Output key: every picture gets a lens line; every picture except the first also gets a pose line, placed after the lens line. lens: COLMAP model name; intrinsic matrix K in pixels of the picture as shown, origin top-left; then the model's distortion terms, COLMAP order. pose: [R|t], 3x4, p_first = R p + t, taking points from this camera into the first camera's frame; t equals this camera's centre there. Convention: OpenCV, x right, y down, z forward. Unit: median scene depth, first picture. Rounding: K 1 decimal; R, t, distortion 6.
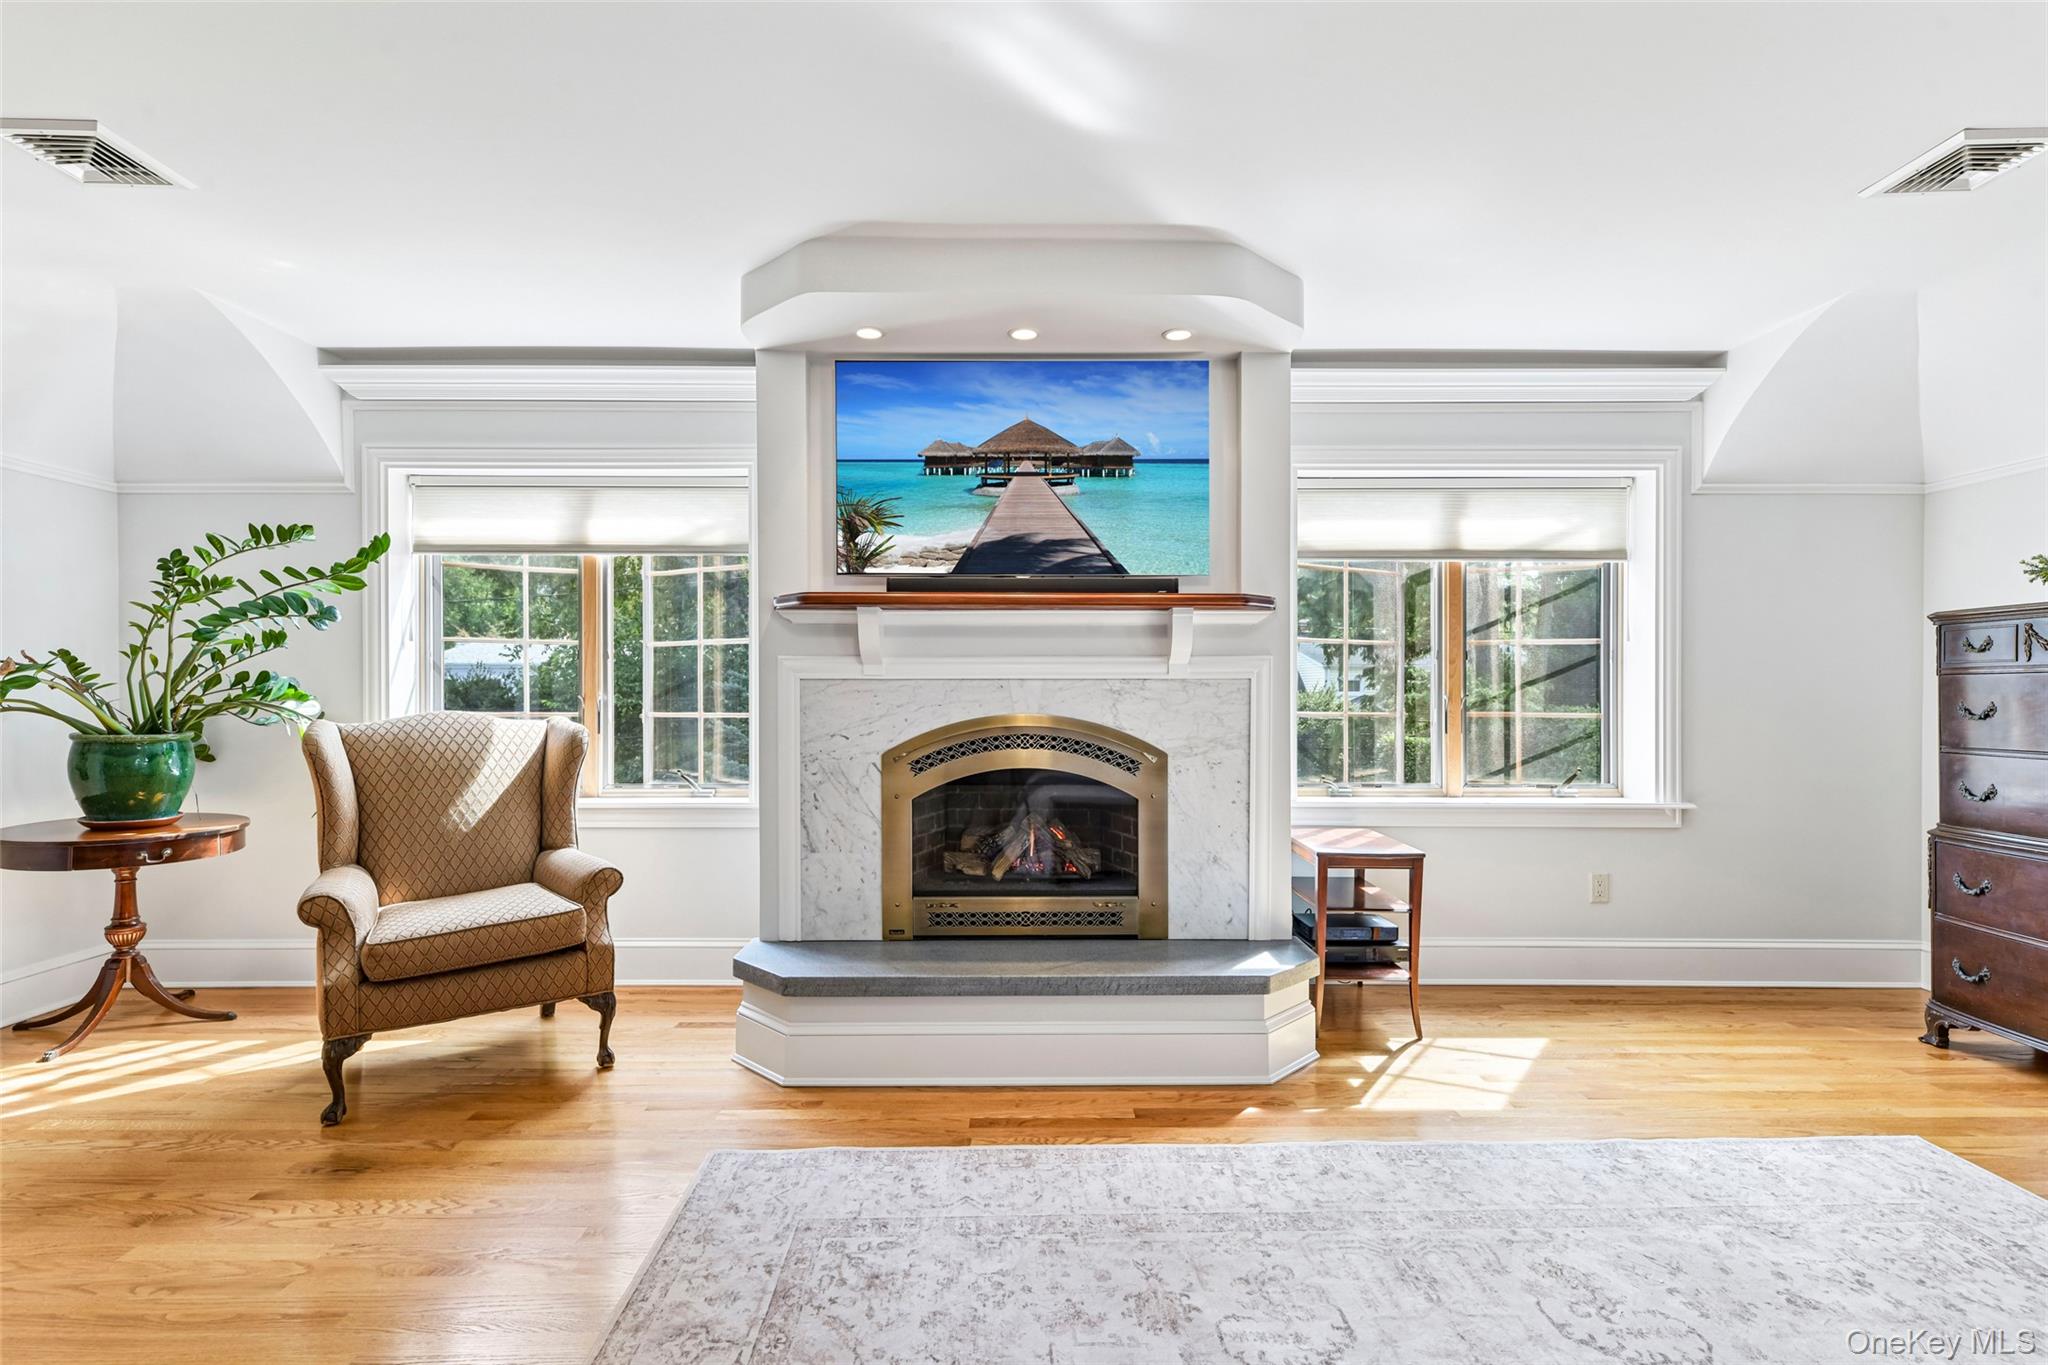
lens RADIAL K [[971.0, 0, 1015.4], [0, 971.0, 703.3], [0, 0, 1]] dist [0.005069, -0.001703]
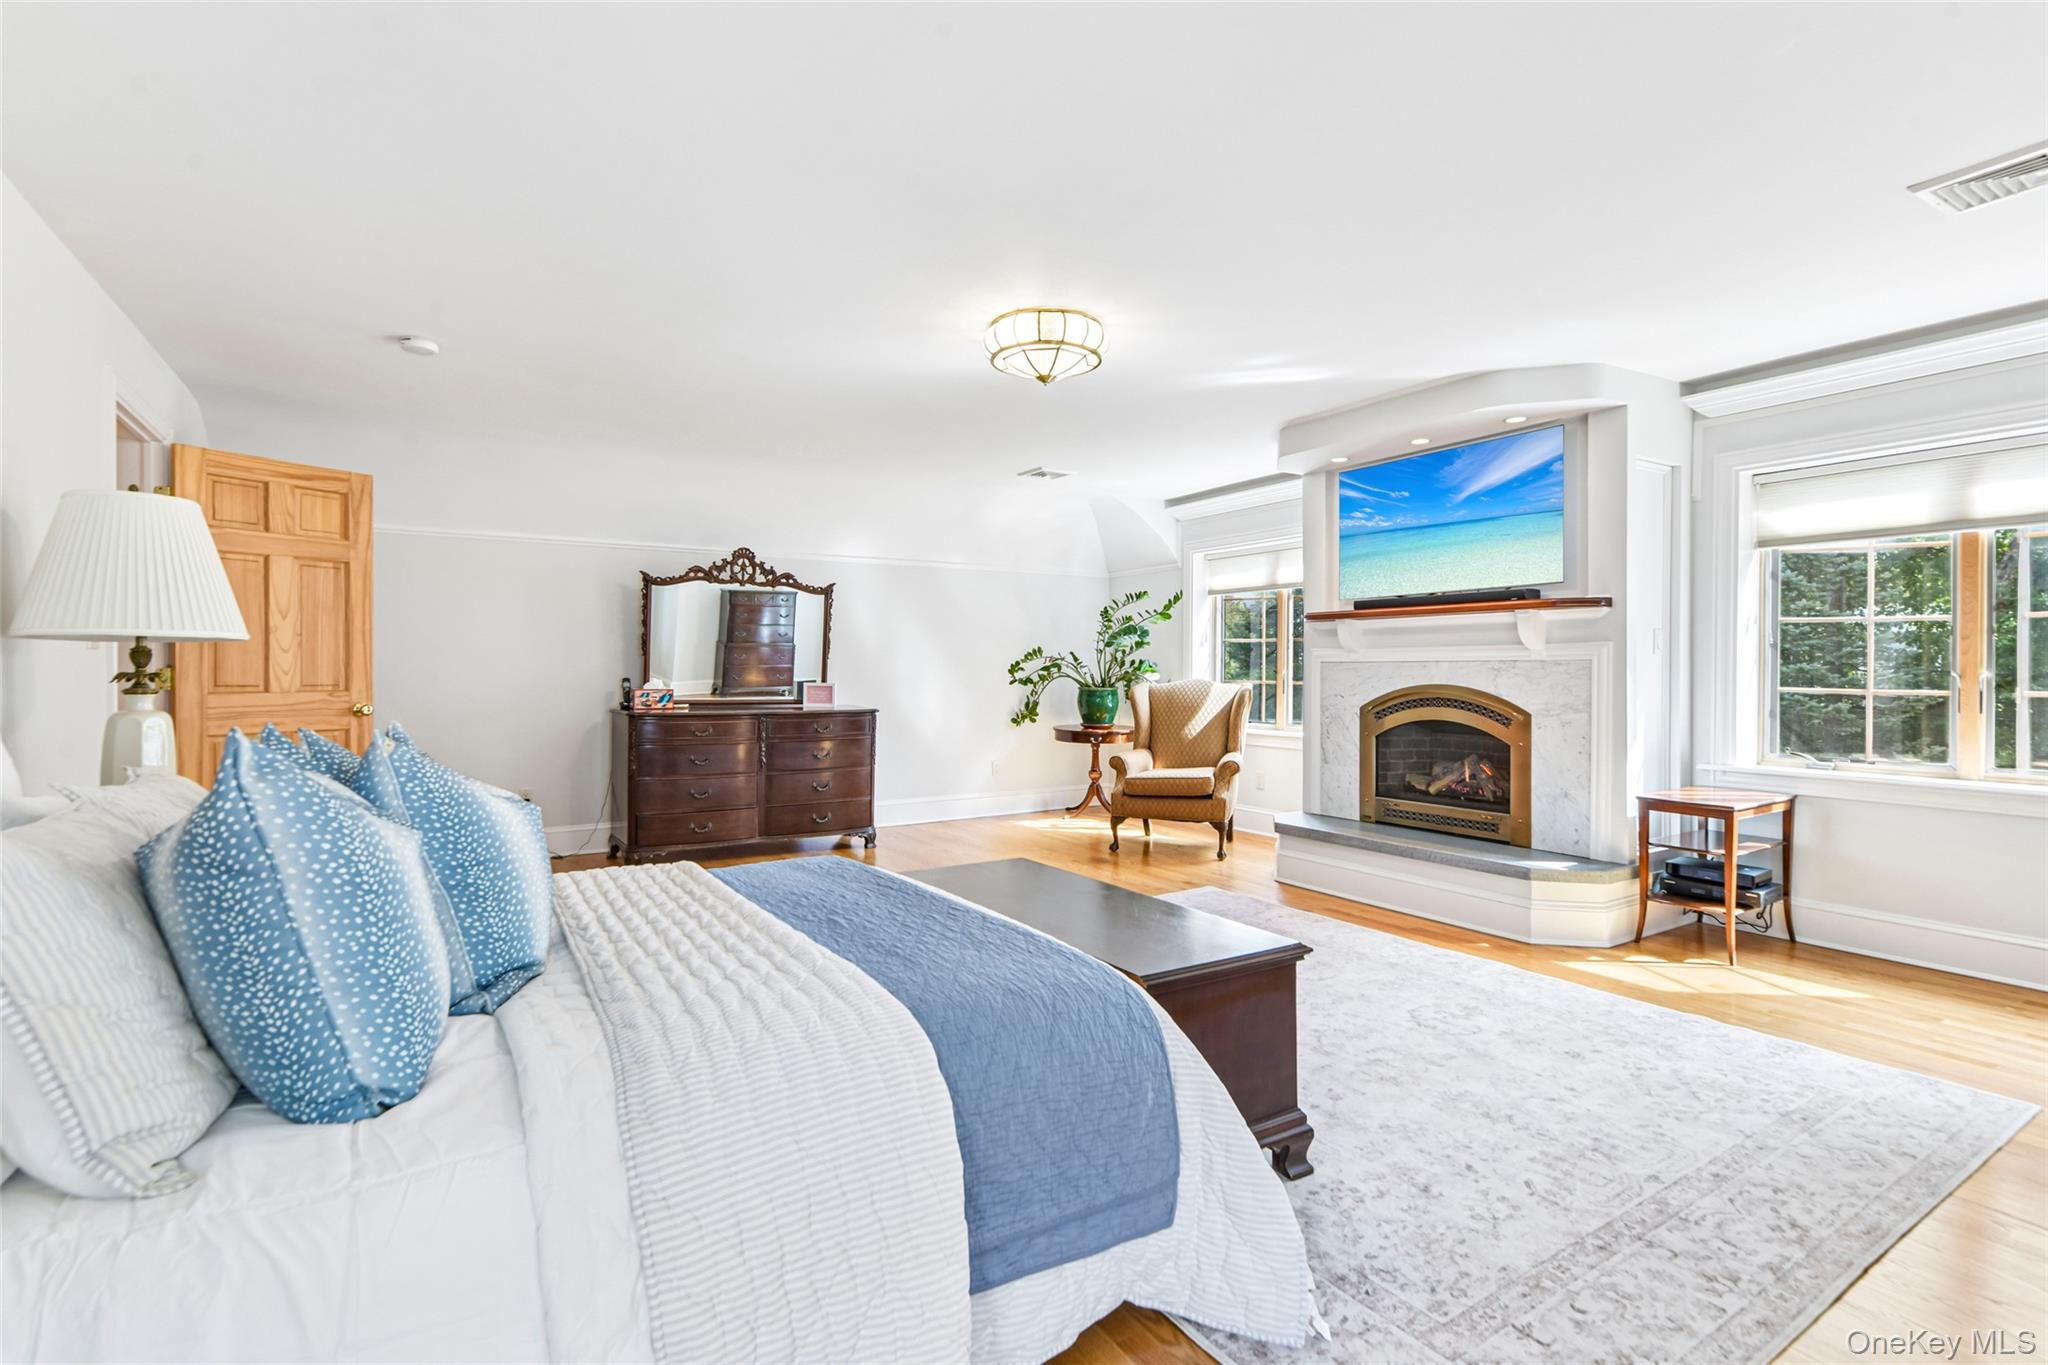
lens RADIAL K [[933.7, 0, 1032.8], [0, 933.7, 675.4], [0, 0, 1]] dist [0.007234, -0.003802]
pose [[0.535242, 0.005891, -0.844678, 0.900156], [-0.009069, 0.999958, 0.001228, 0.001362], [0.844650, 0.007003, 0.535273, -0.314470]]
